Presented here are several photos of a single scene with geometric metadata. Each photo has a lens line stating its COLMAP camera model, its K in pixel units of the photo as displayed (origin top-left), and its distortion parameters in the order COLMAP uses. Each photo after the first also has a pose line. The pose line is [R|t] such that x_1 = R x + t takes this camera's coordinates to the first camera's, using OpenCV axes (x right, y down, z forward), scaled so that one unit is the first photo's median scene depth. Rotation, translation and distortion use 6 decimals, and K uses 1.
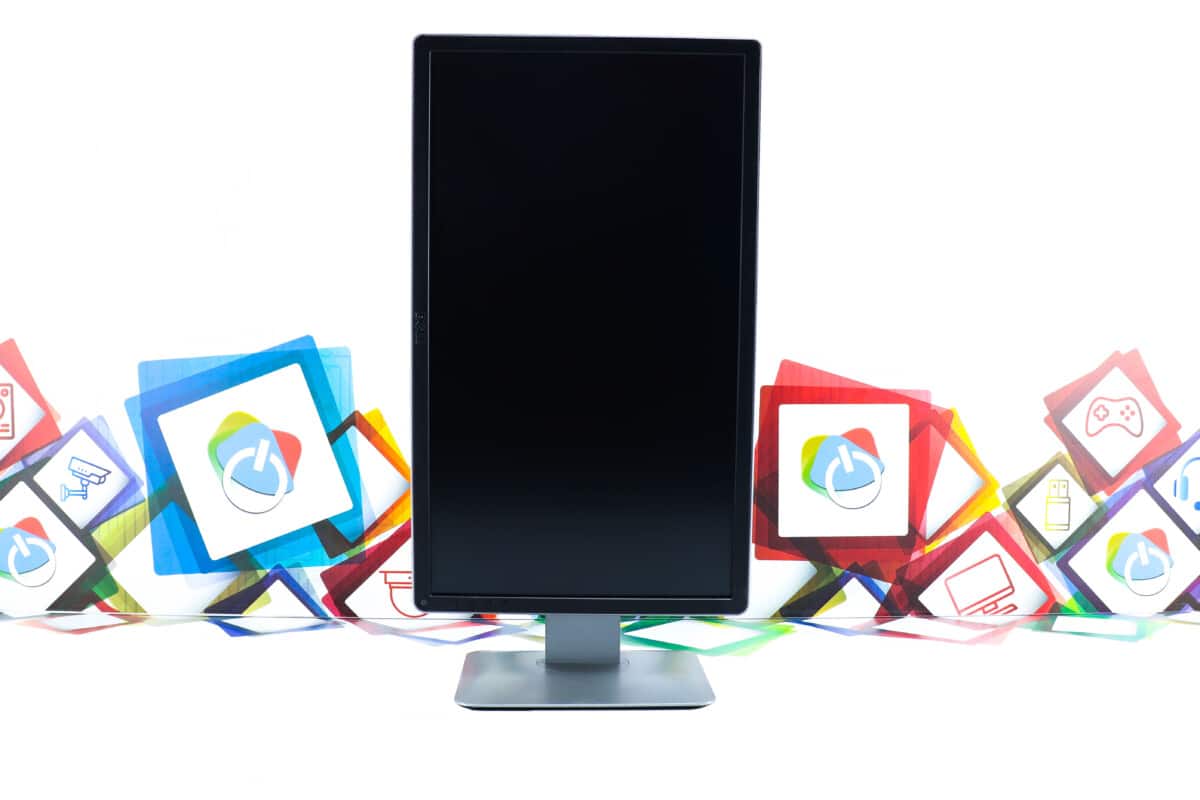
lens RADIAL K [[1032.2, 0, 600.4], [0, 1032.2, 400.9], [0, 0, 1]] dist [0.000147, 0.000990]
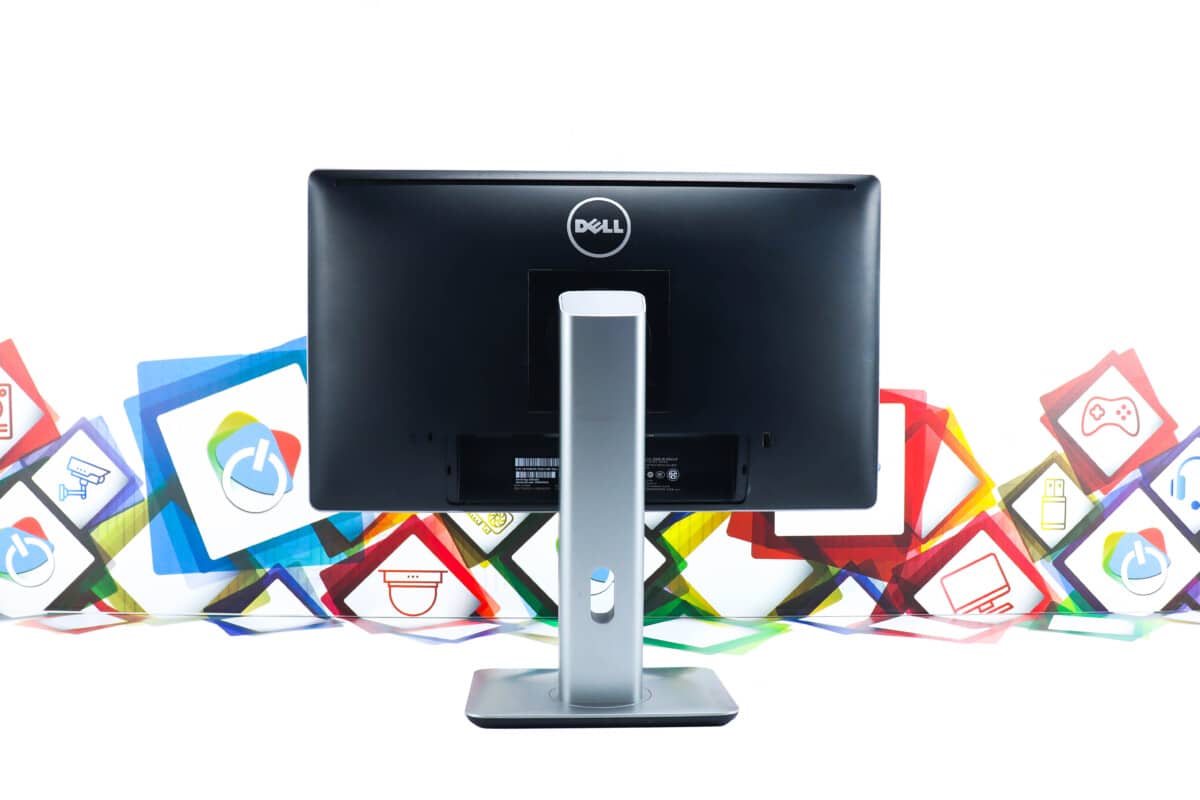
lens RADIAL K [[1132.8, 0, 601.3], [0, 1132.8, 396.7], [0, 0, 1]] dist [-0.013141, 0.000000]
pose [[0.999994, -0.000520, -0.003362, 0.006915], [0.000513, 0.999998, -0.002083, -0.001686], [0.003363, 0.002081, 0.999992, -0.100624]]
